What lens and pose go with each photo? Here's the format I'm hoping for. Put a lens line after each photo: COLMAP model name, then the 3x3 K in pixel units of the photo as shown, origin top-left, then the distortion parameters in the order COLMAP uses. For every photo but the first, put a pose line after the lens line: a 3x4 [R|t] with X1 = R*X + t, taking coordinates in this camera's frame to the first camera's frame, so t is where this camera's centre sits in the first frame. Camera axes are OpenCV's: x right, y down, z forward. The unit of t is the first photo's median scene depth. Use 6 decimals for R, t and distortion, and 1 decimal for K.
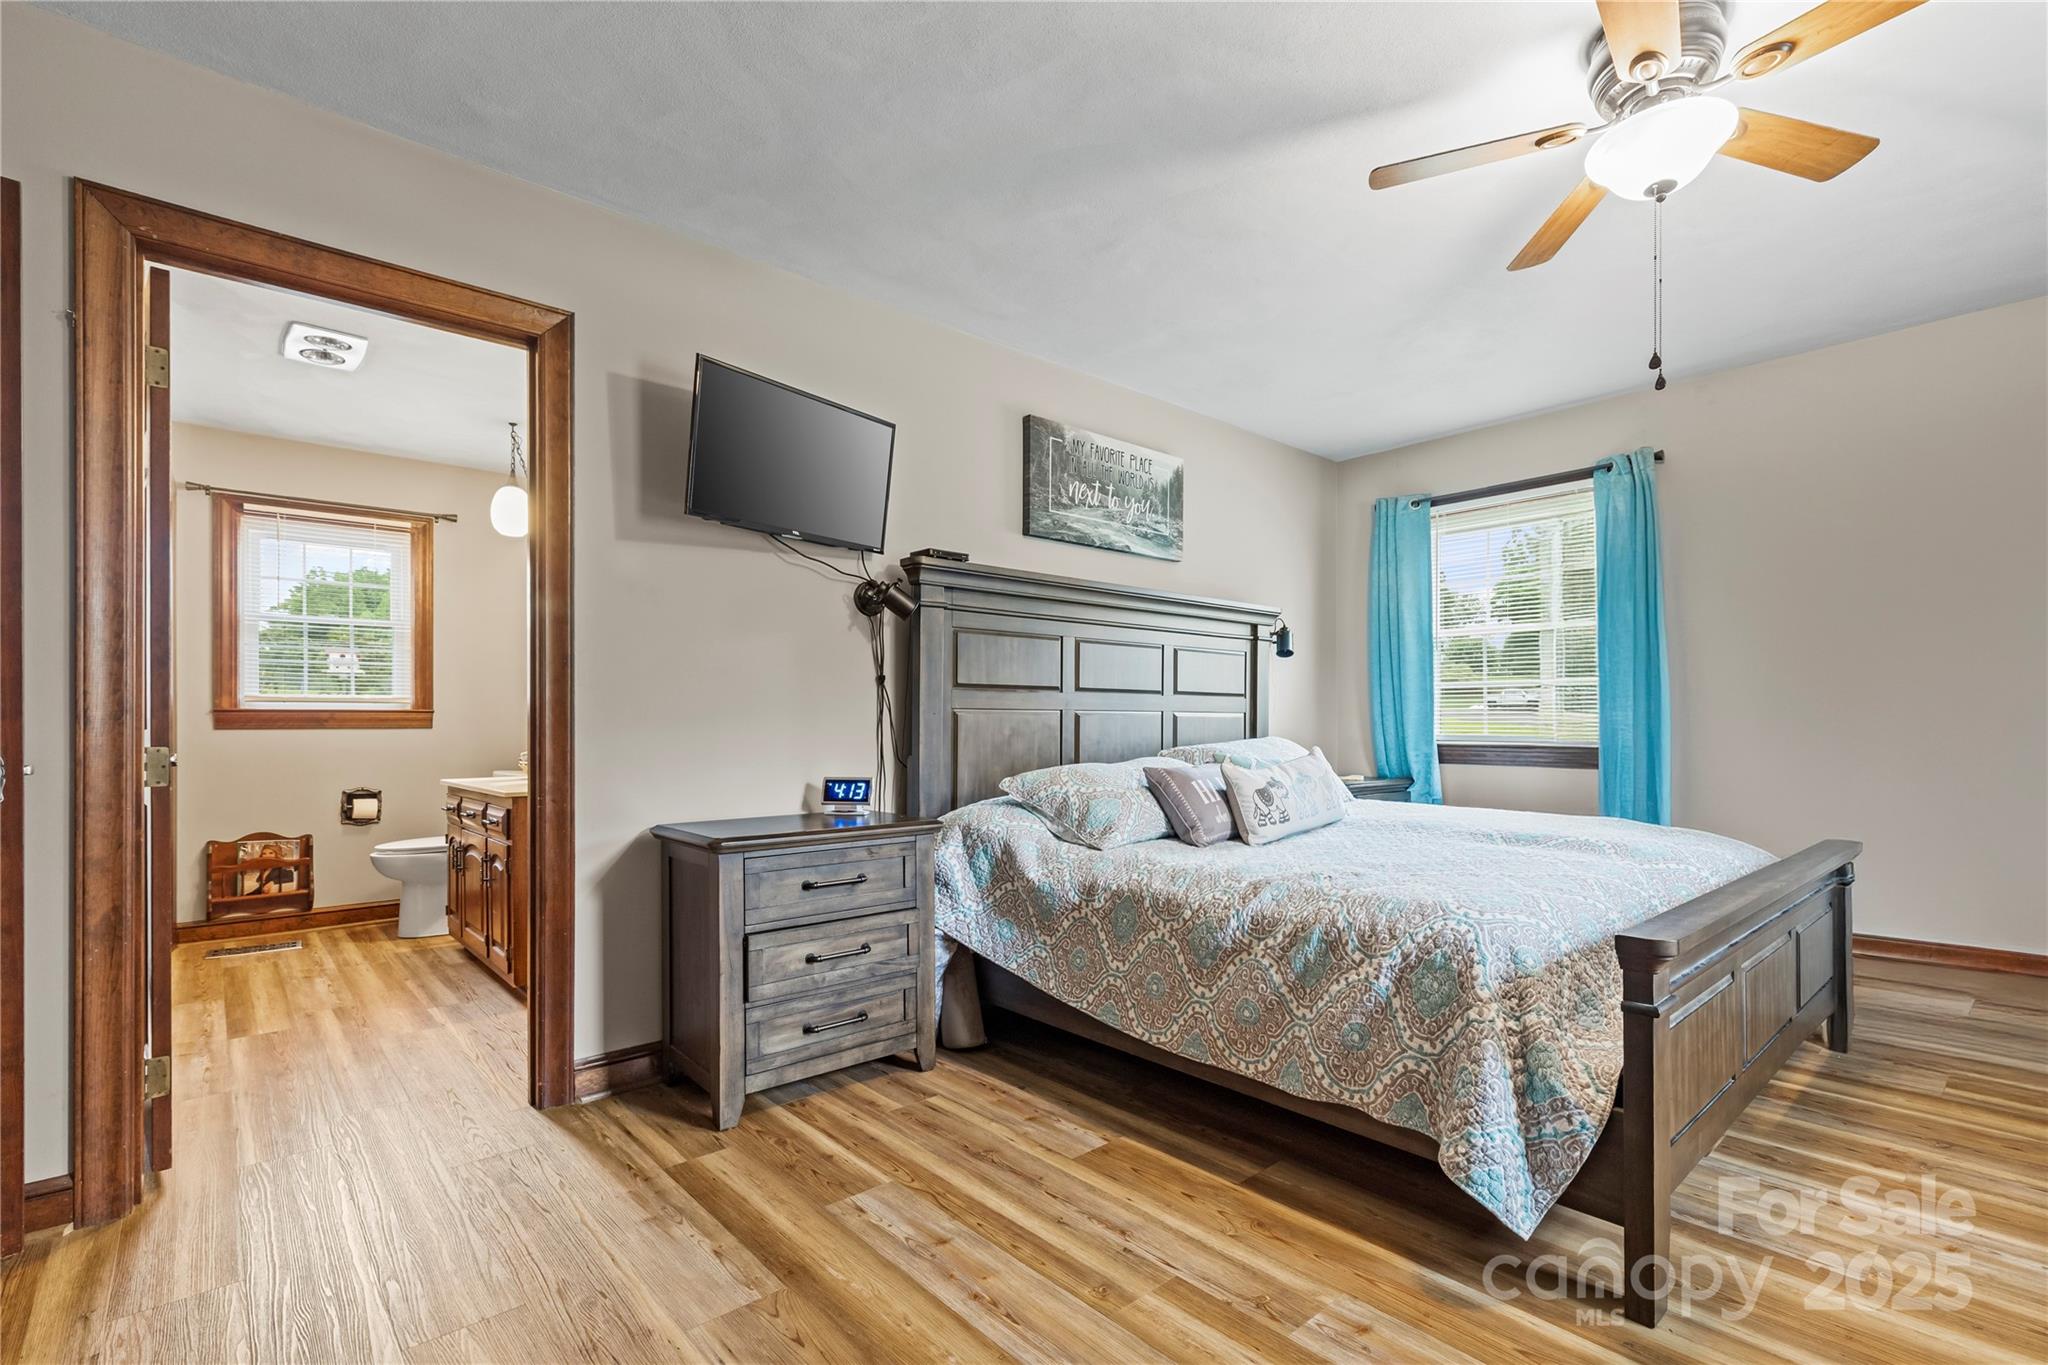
lens RADIAL K [[925.6, 0, 1027.8], [0, 925.6, 708.2], [0, 0, 1]] dist [0.003981, 0.000591]
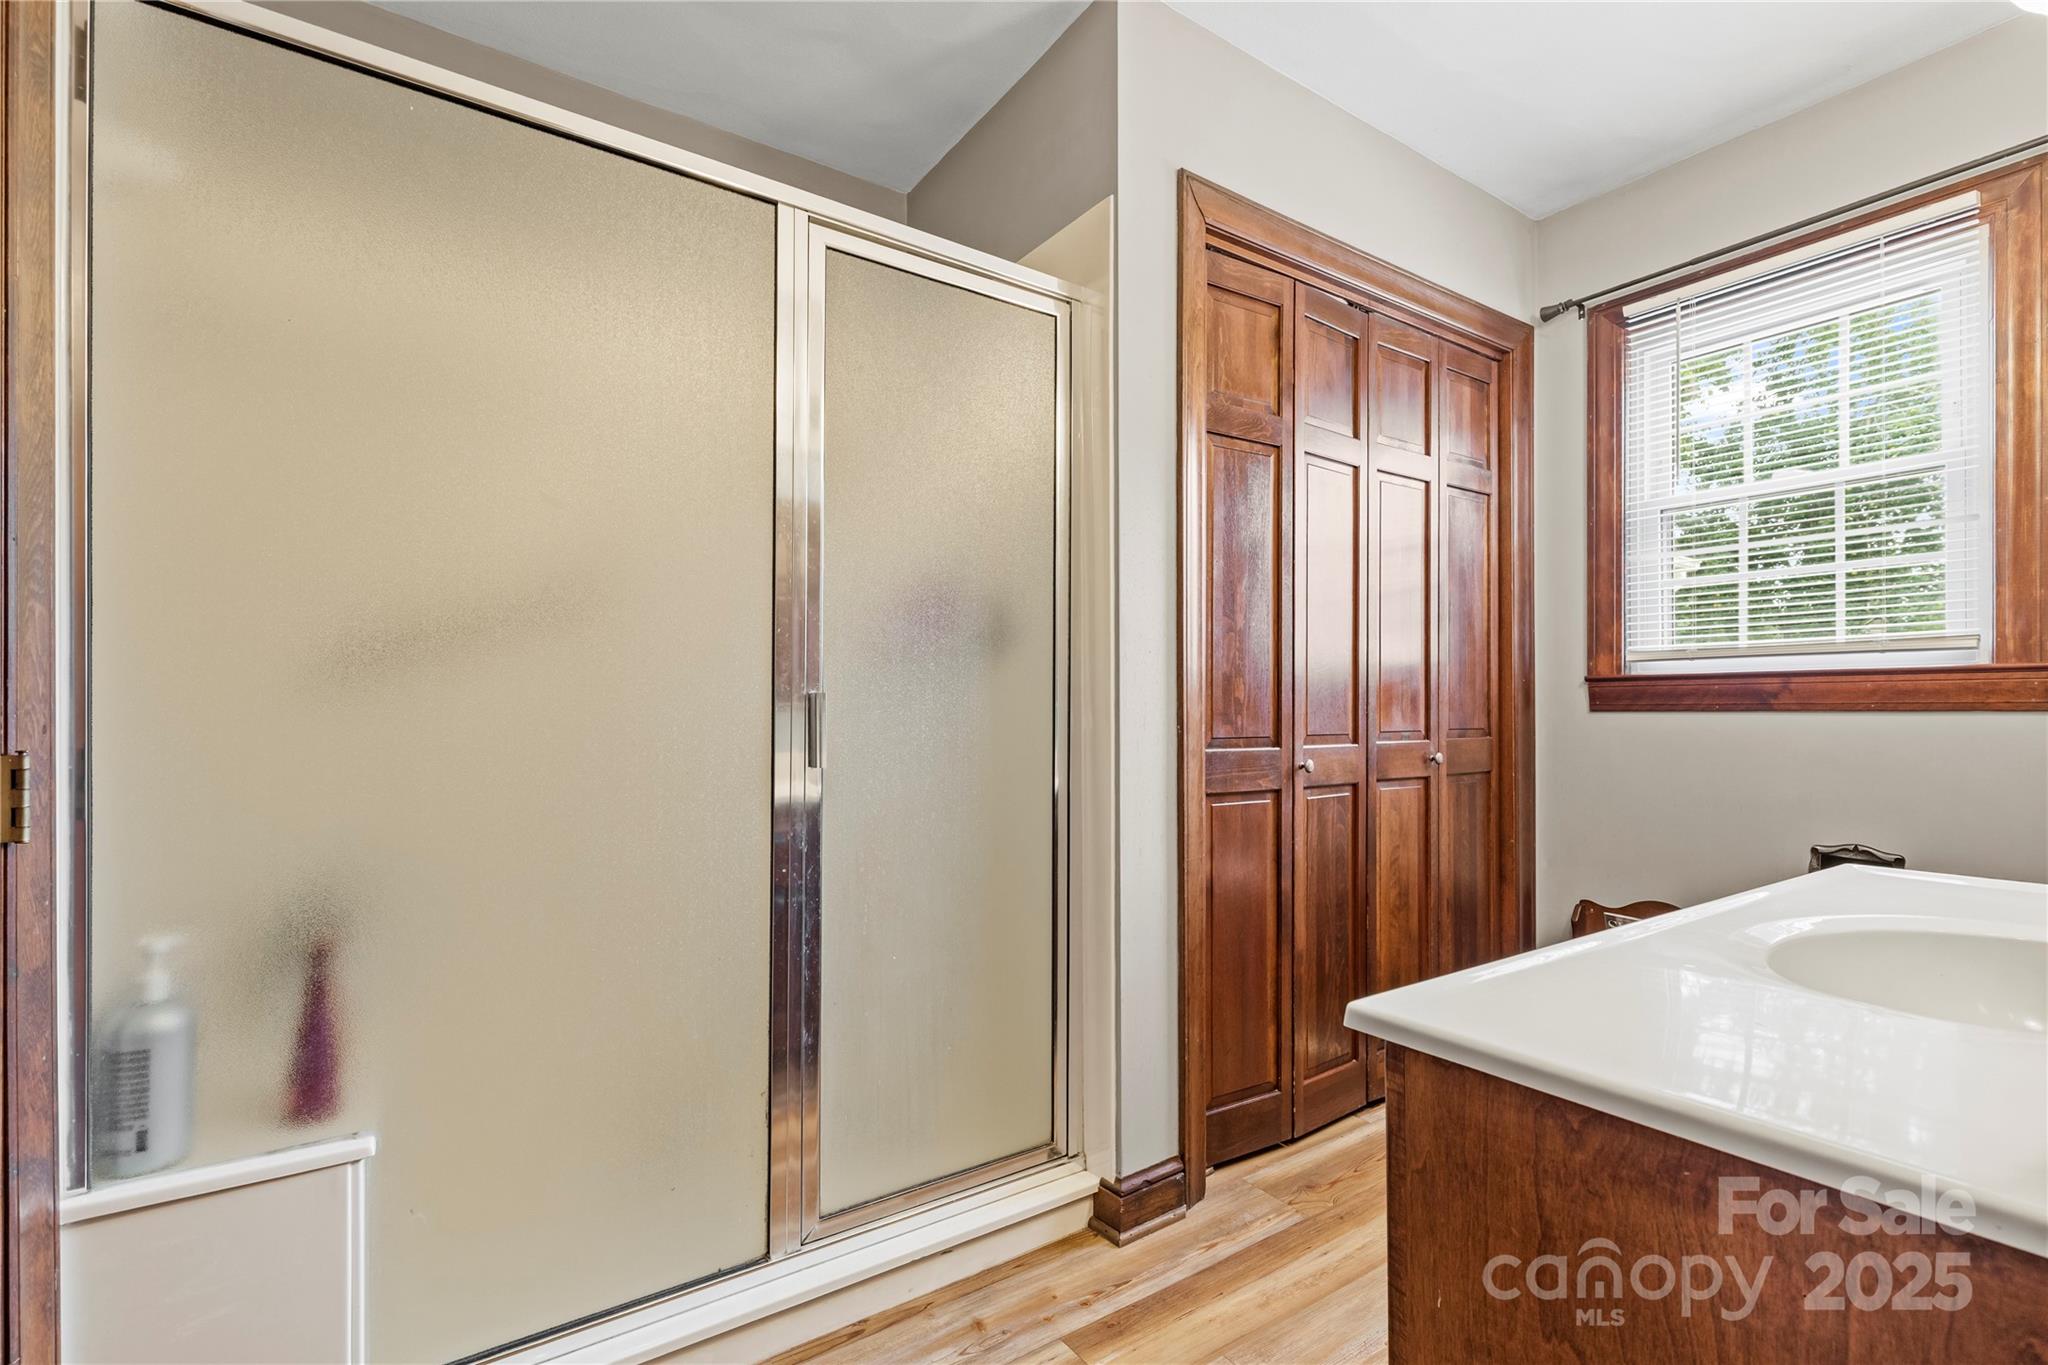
lens RADIAL K [[925.6, 0, 1027.8], [0, 925.6, 708.2], [0, 0, 1]] dist [0.003981, 0.000591]
pose [[-0.115630, 0.008105, -0.993259, -0.243964], [0.022910, 0.999722, 0.005491, 0.009312], [0.993028, -0.022121, -0.115784, 0.701333]]
